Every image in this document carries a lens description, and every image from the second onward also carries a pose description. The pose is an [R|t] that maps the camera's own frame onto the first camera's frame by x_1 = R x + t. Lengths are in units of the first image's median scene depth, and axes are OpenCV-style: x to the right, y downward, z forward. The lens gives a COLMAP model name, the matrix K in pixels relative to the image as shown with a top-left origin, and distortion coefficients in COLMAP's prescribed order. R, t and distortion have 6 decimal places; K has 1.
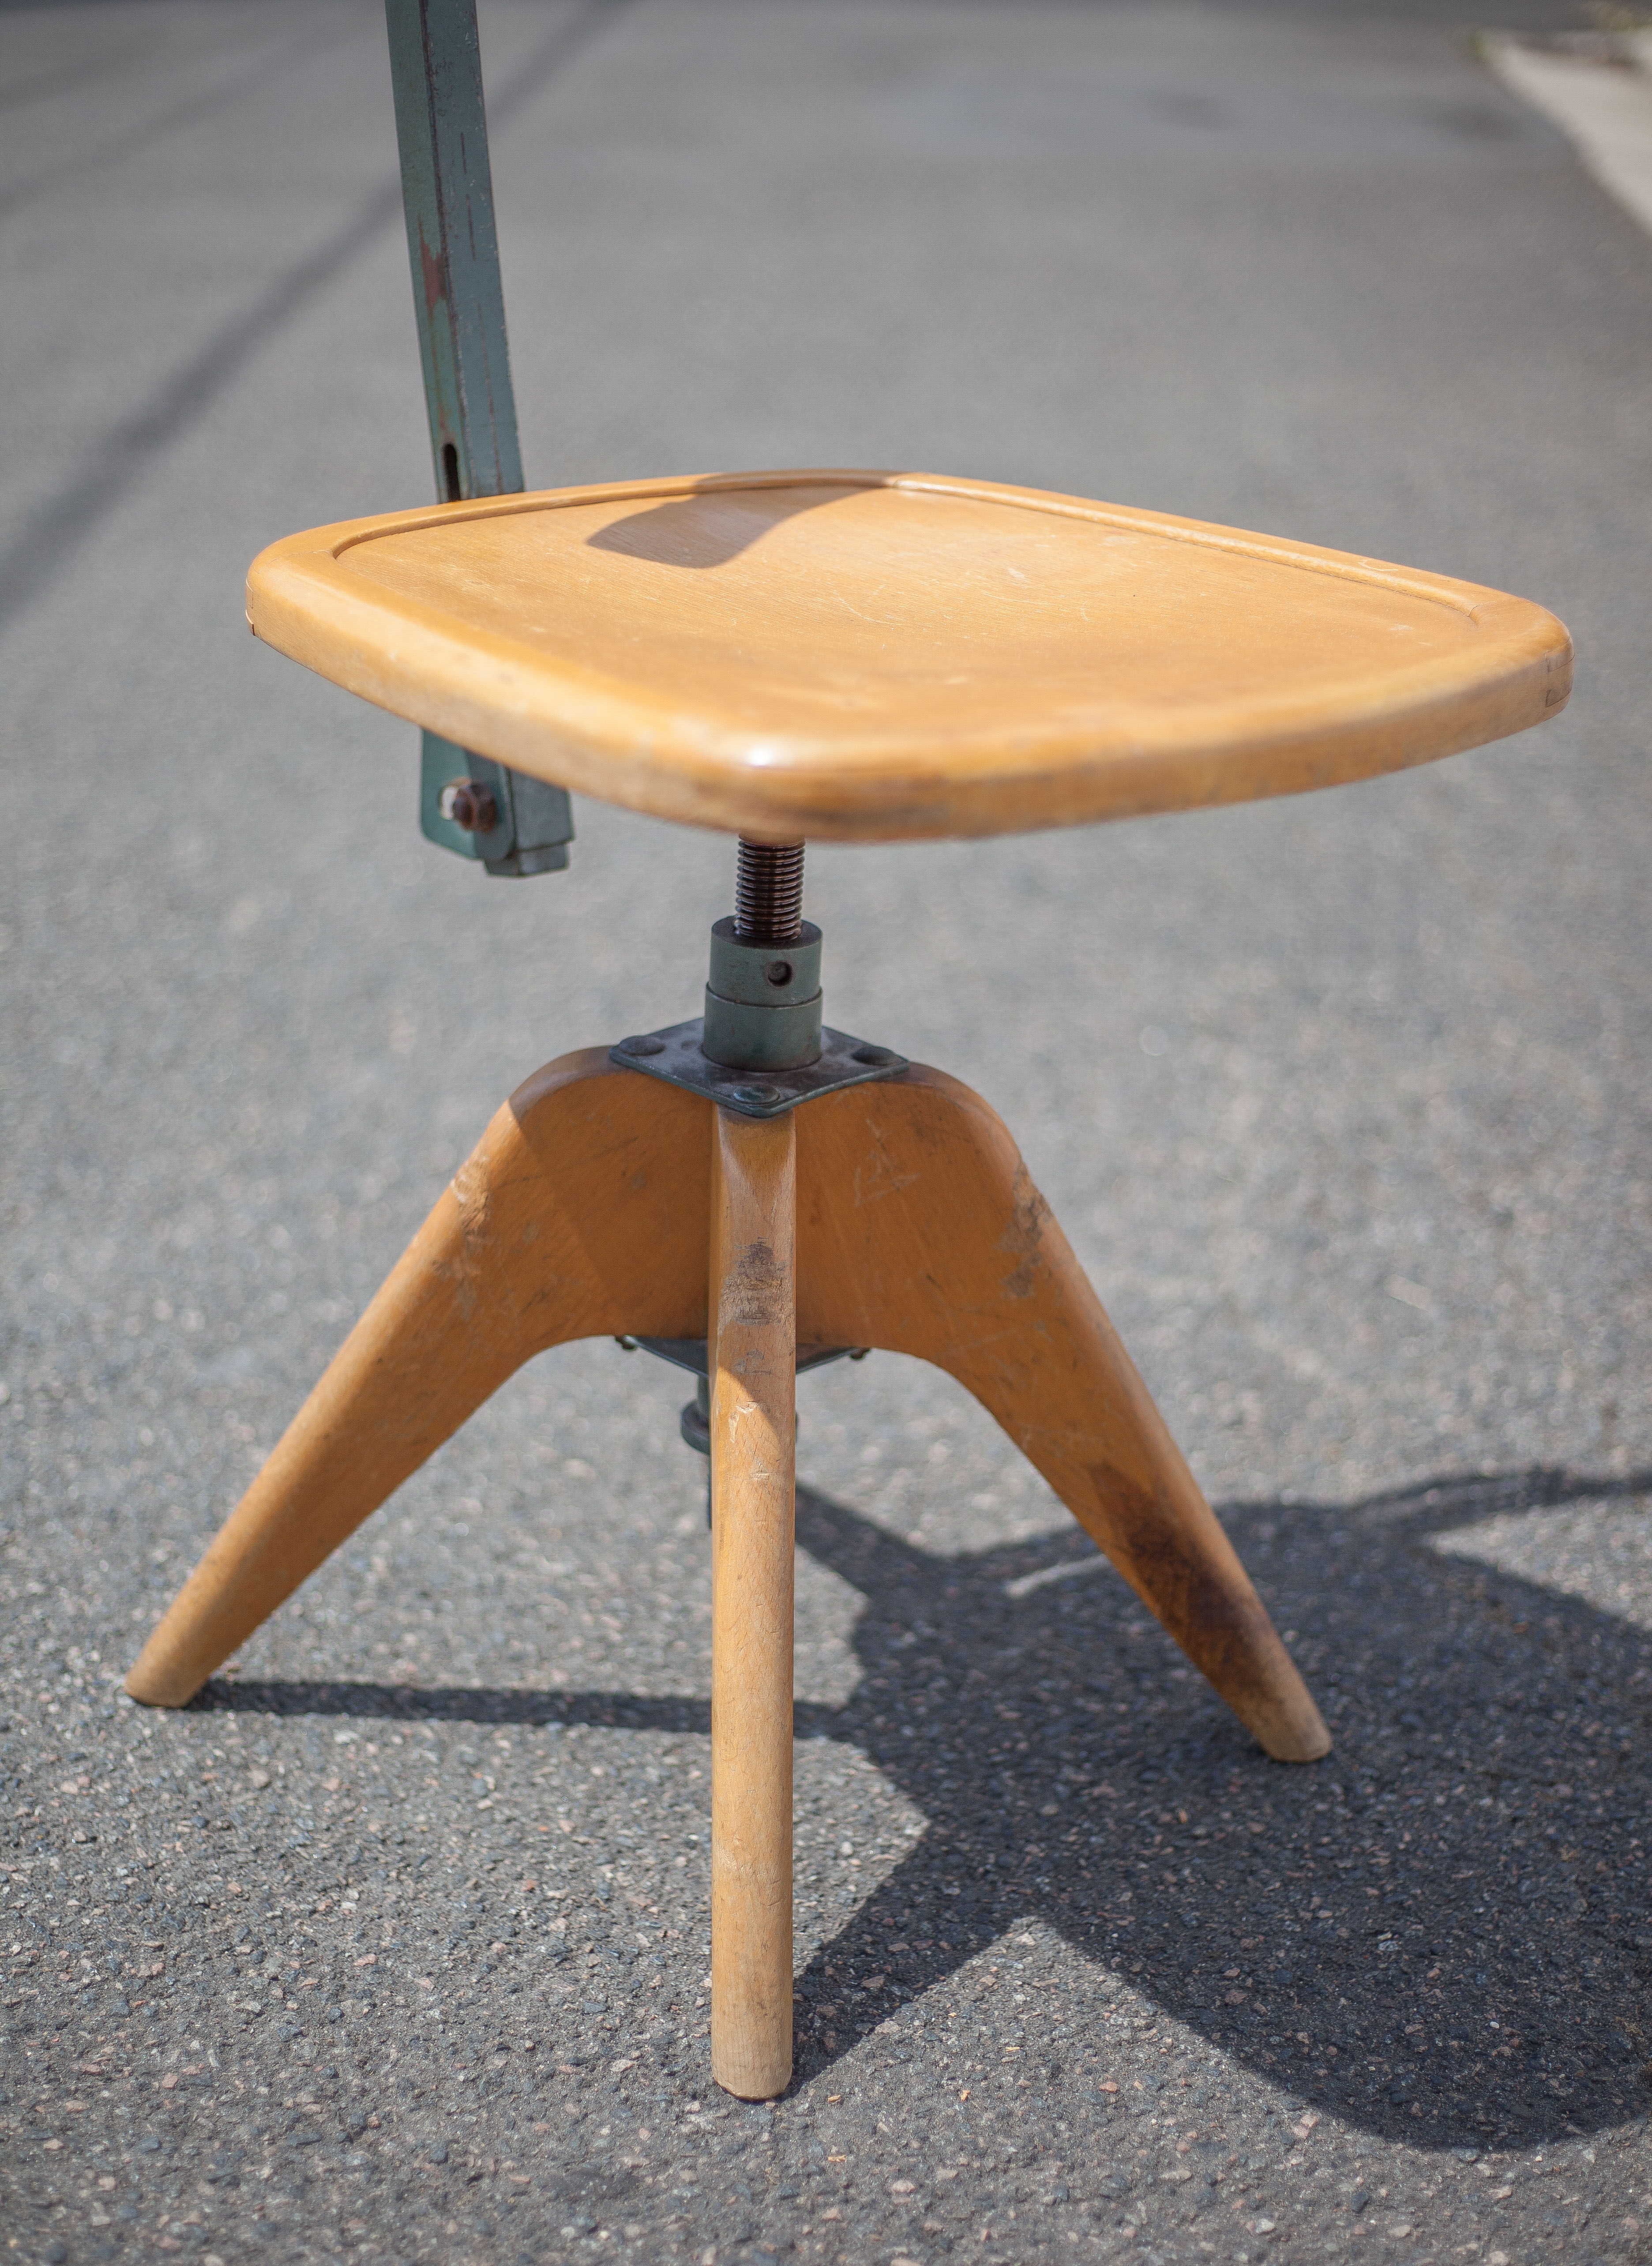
lens RADIAL K [[3661.2, 0, 828.2], [0, 3661.2, 1205.2], [0, 0, 1]] dist [-0.134014, -0.001434]
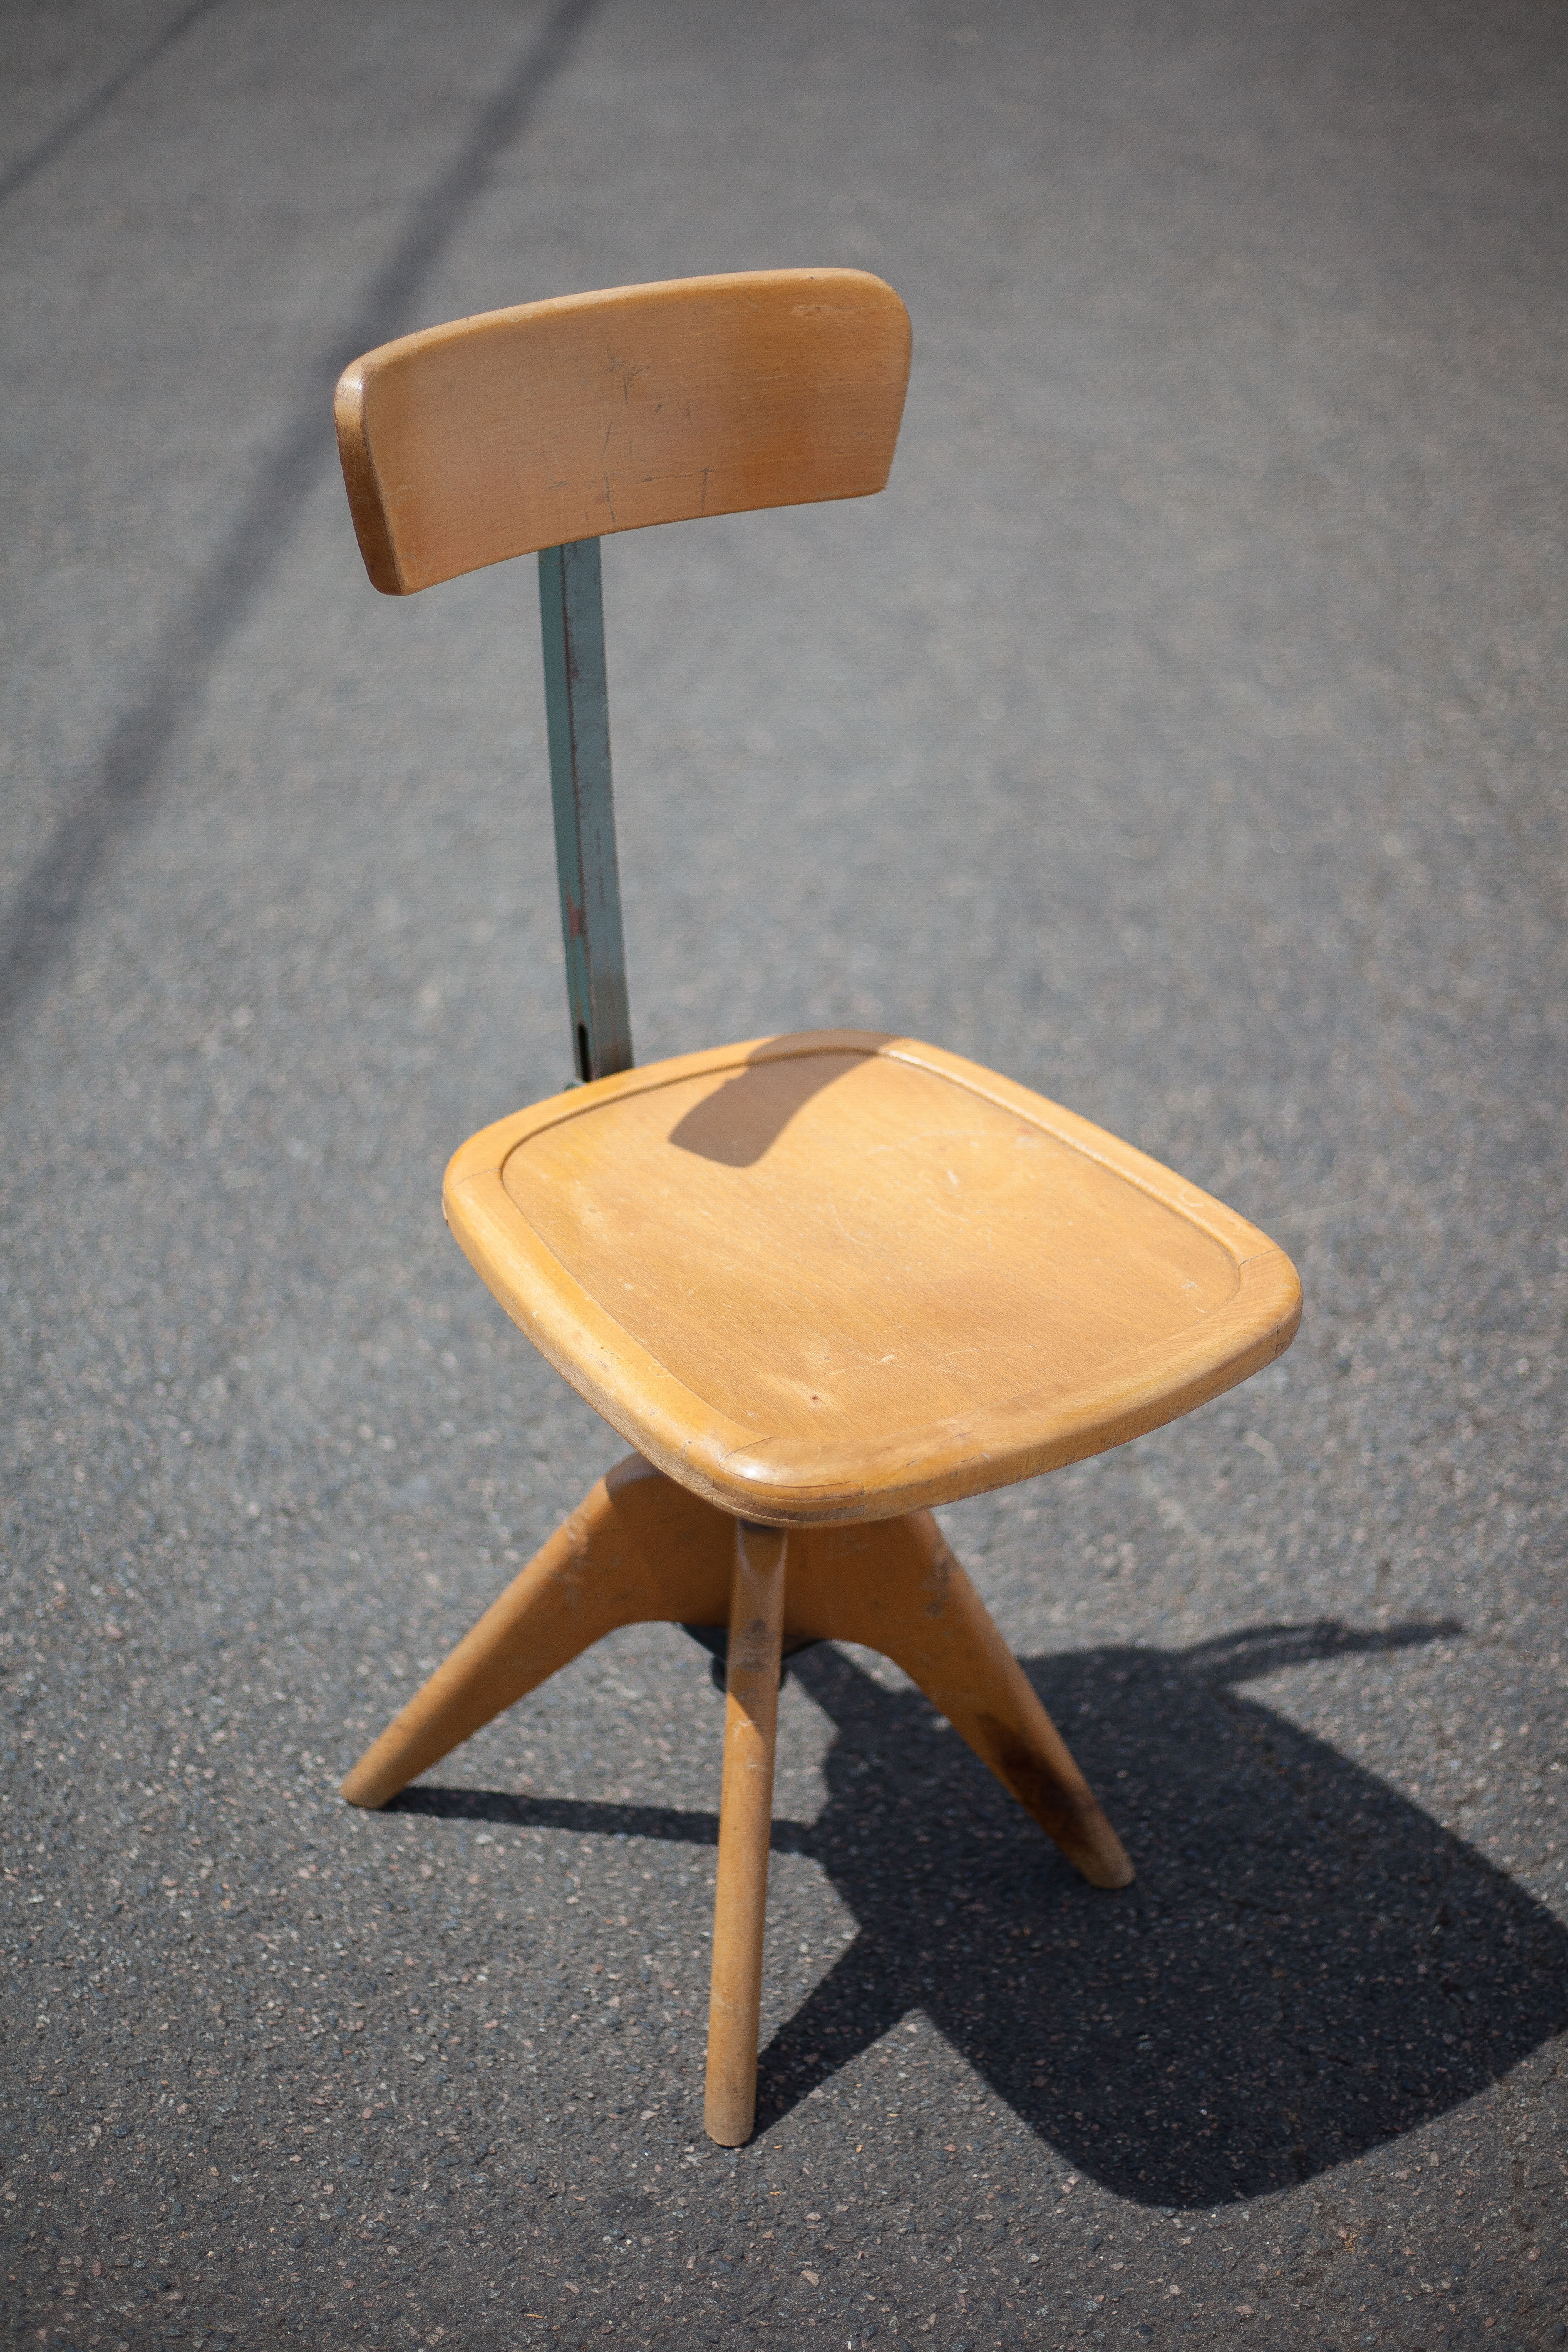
lens RADIAL K [[3392.0, 0, 784.3], [0, 3392.0, 1180.2], [0, 0, 1]] dist [-0.121757, -0.039666]
pose [[0.997566, 0.054799, -0.043128, 0.041292], [-0.047717, 0.987399, 0.150885, -0.367548], [0.050853, -0.148460, 0.987610, -0.370260]]
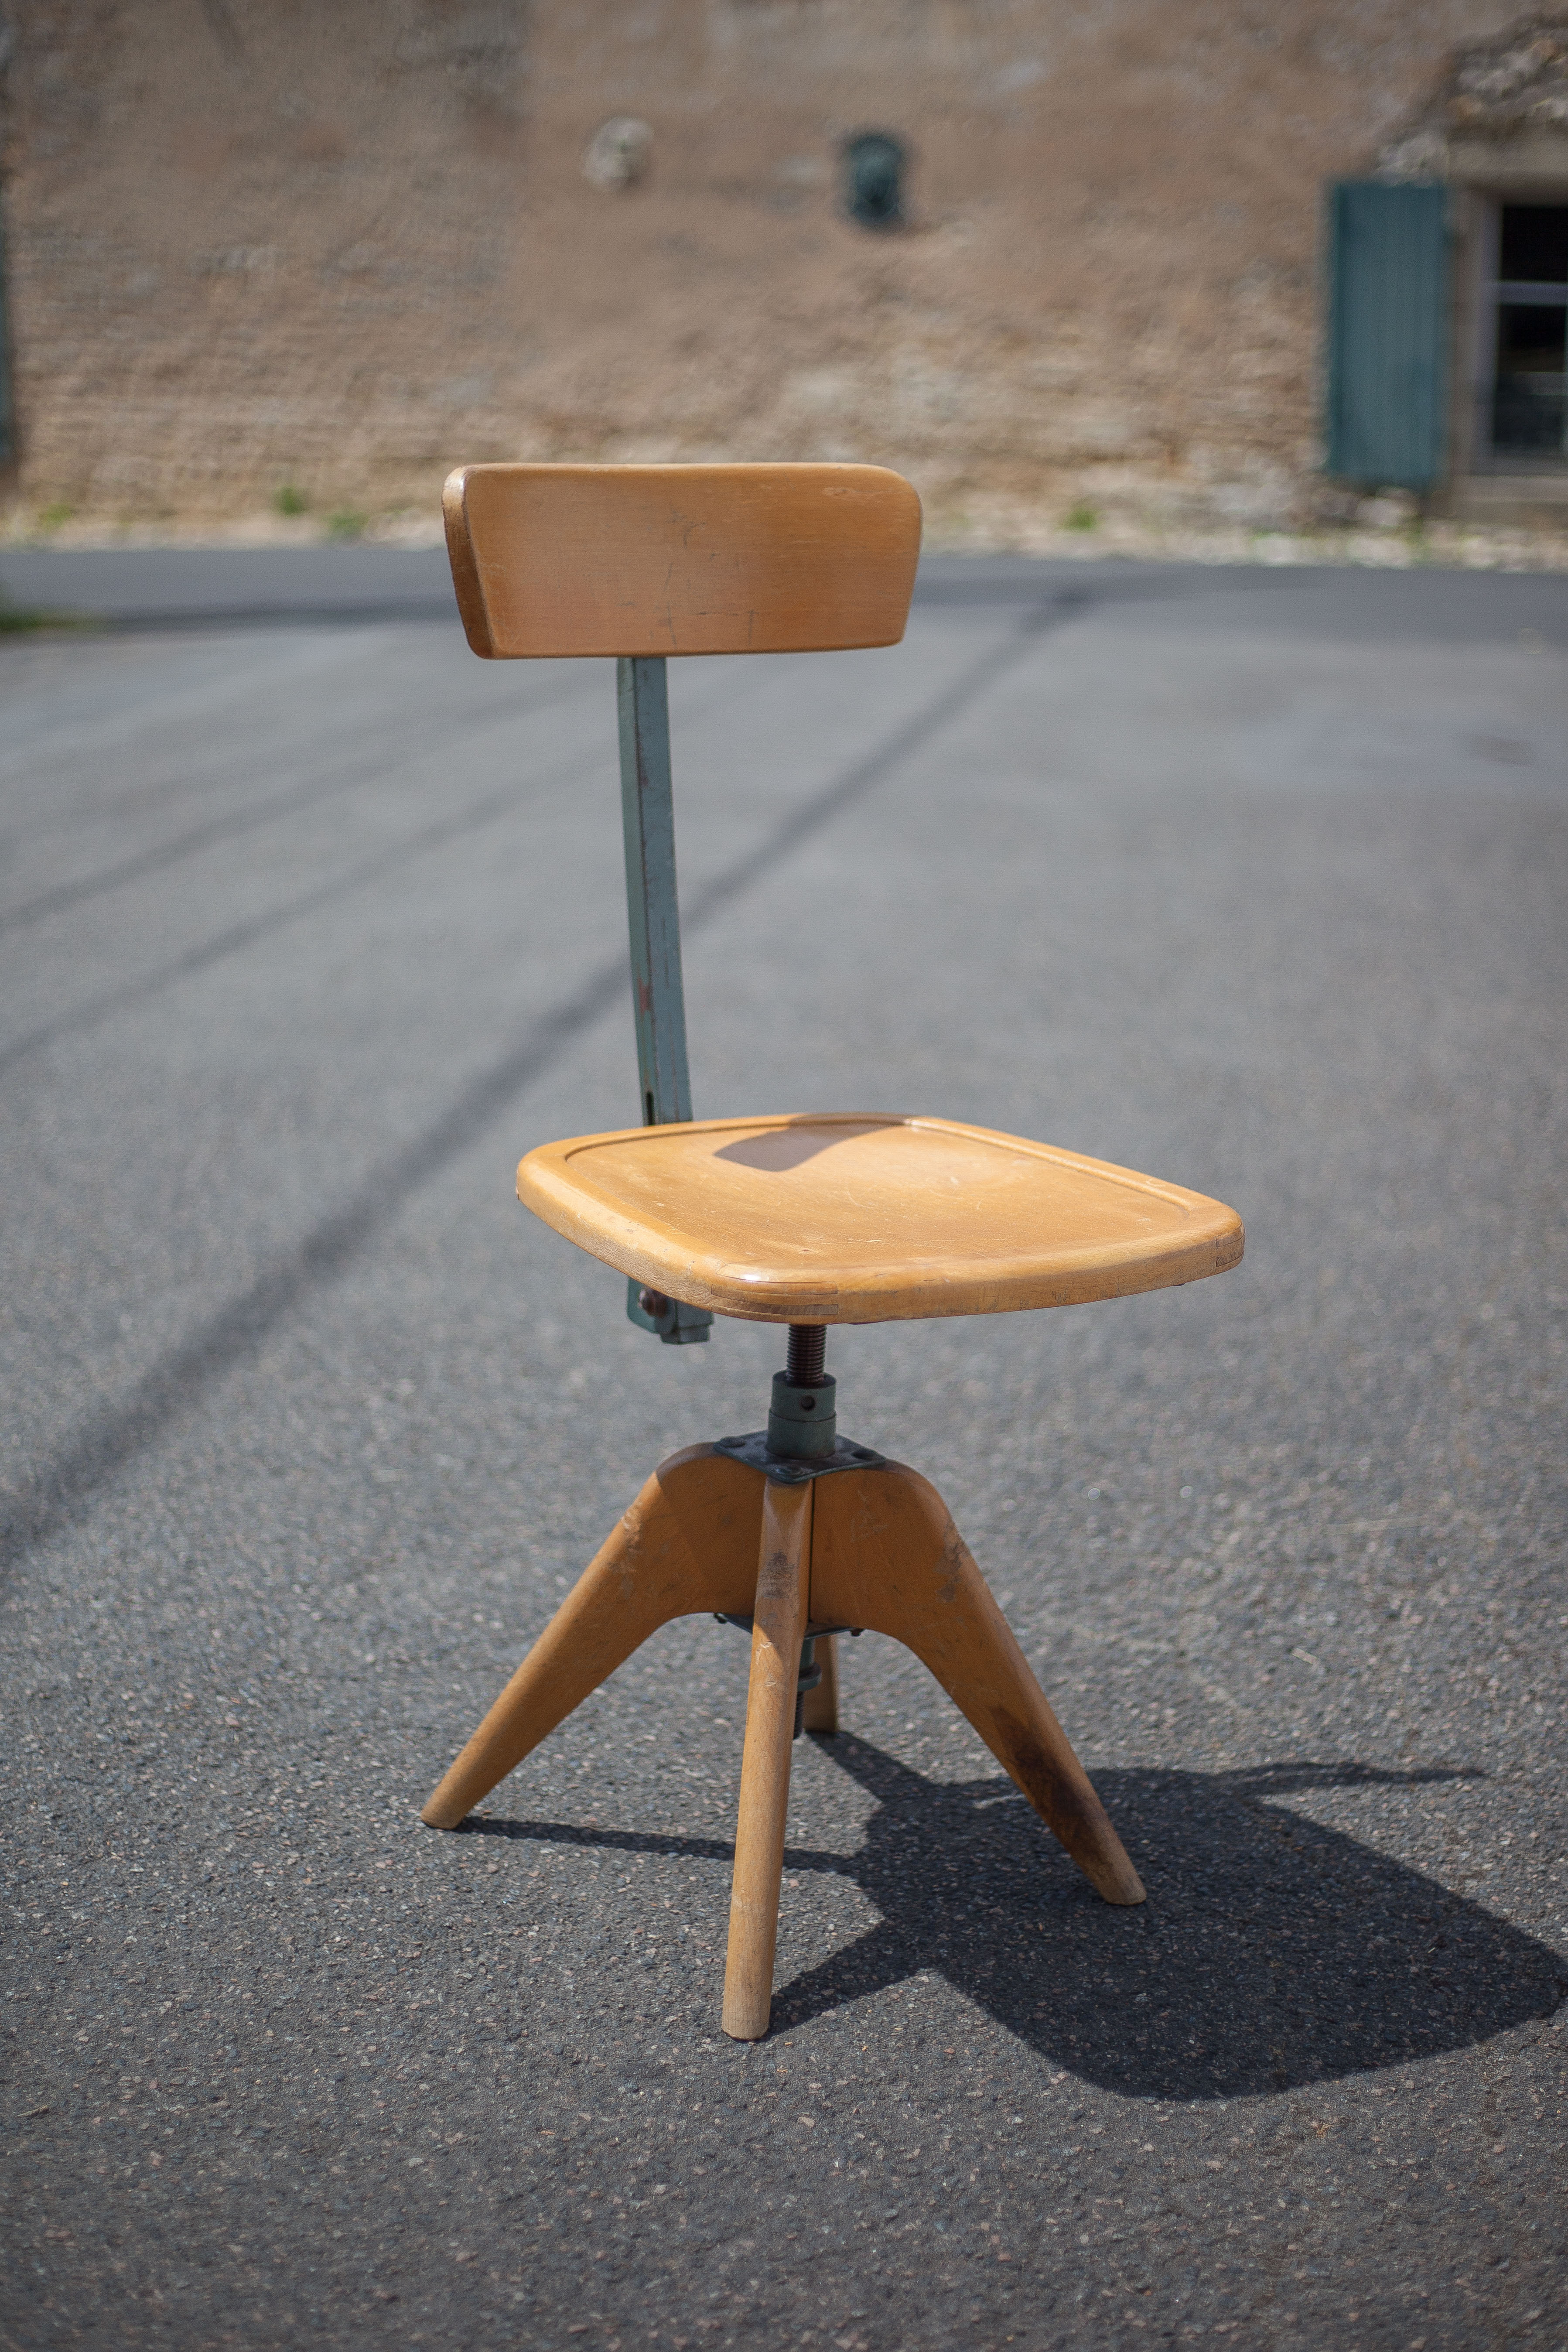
lens RADIAL K [[3501.9, 0, 784.2], [0, 3501.9, 1166.4], [0, 0, 1]] dist [-0.125559, -0.051362]
pose [[0.989546, 0.035130, -0.139874, 0.198992], [-0.056556, 0.986716, -0.152295, 0.077821], [0.132666, 0.158614, 0.978387, -0.634170]]
